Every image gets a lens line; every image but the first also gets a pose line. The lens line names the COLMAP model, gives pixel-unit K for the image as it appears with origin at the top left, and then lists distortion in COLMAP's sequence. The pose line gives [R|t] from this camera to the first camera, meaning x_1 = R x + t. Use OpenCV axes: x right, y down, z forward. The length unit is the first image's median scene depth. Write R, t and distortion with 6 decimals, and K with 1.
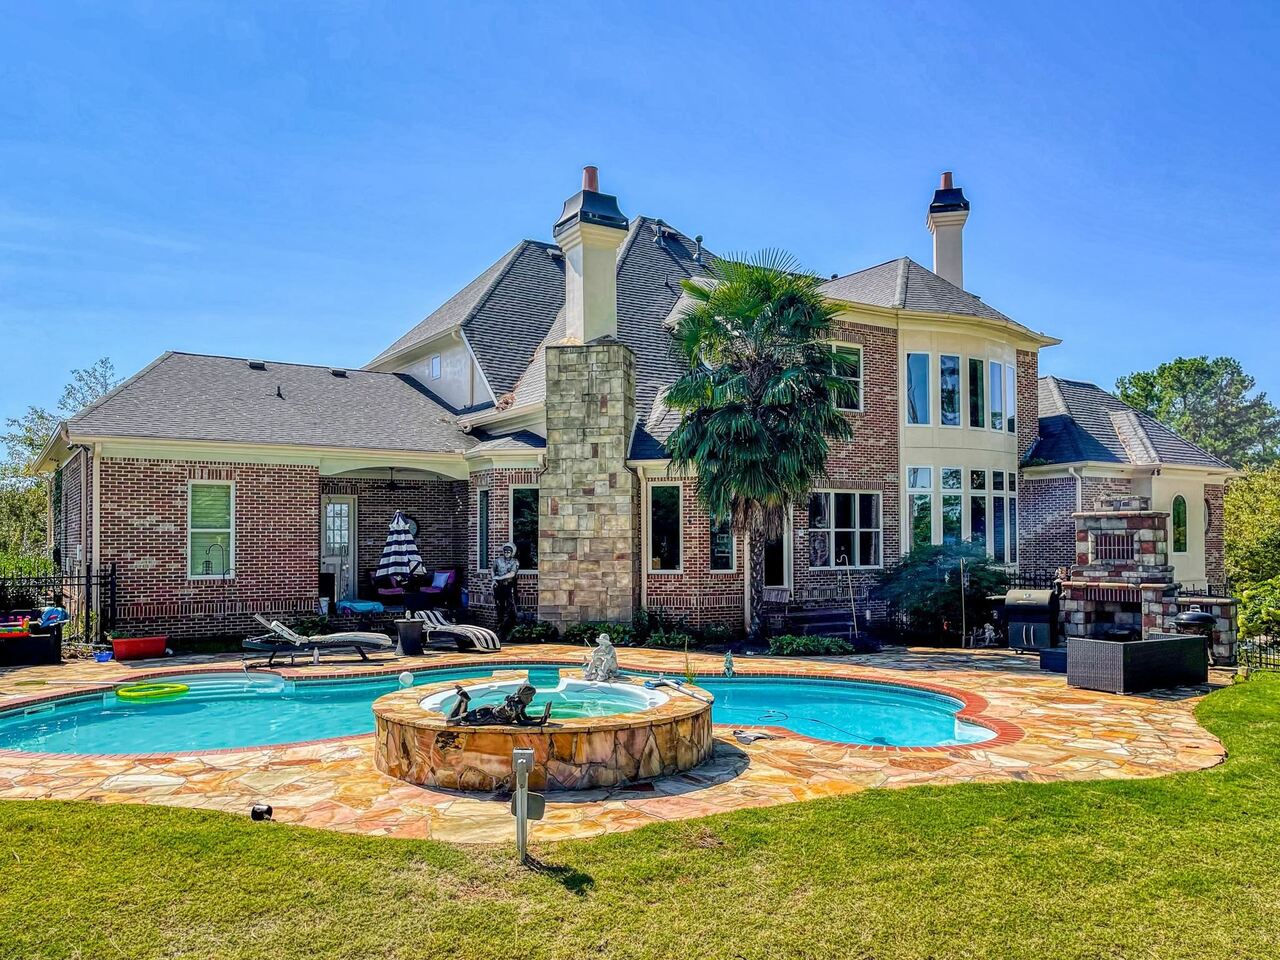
lens RADIAL K [[973.7, 0, 616.1], [0, 973.7, 521.3], [0, 0, 1]] dist [0.005737, 0.003174]
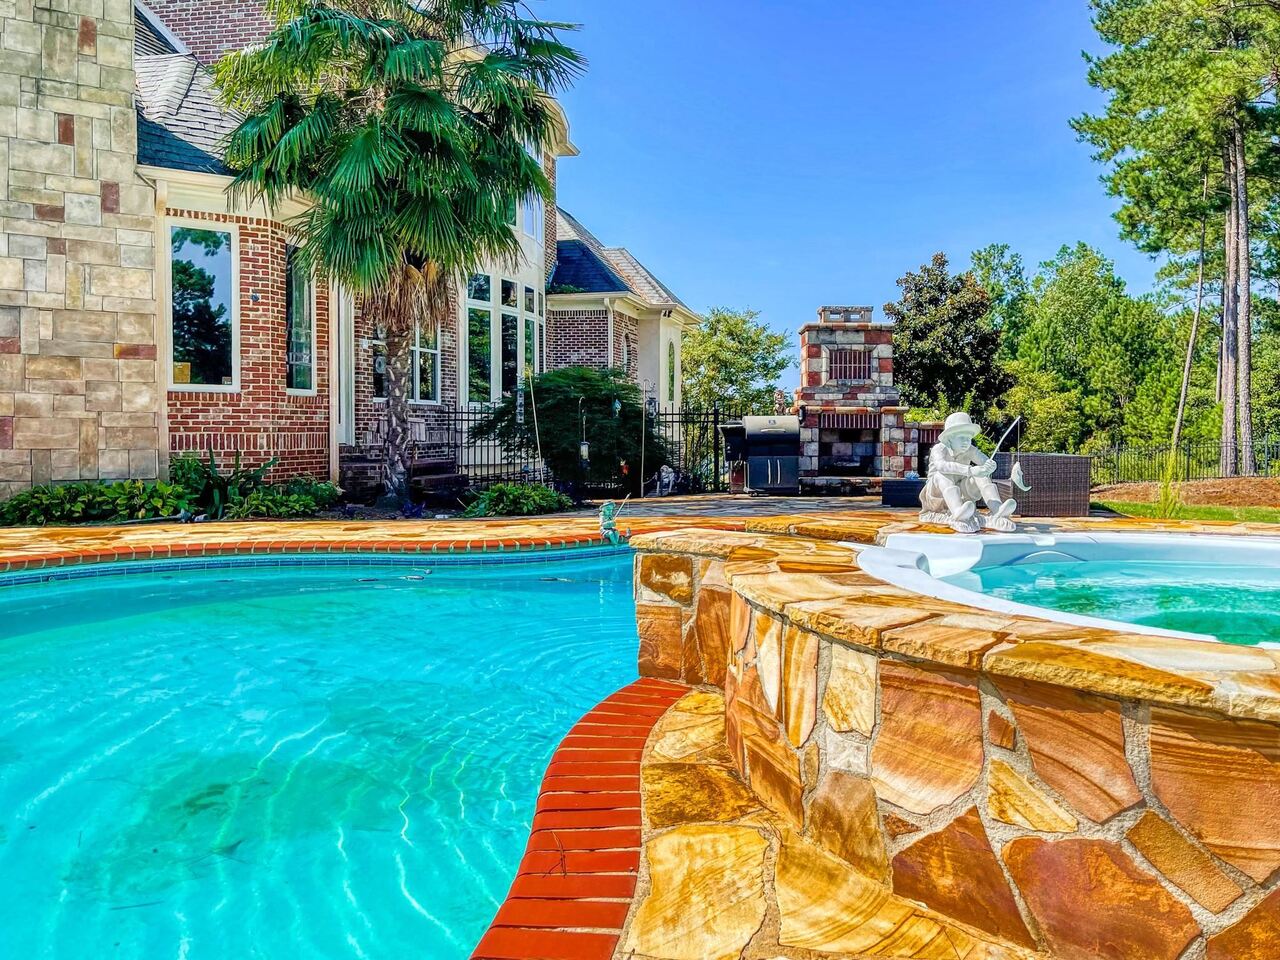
lens RADIAL K [[1017.7, 0, 719.7], [0, 1017.7, 431.5], [0, 0, 1]] dist [0.076240, -0.087409]
pose [[0.660729, 0.005204, 0.750607, -0.193135], [-0.024816, 0.999581, 0.014914, 0.062015], [-0.750214, -0.028482, 0.660581, 0.415187]]
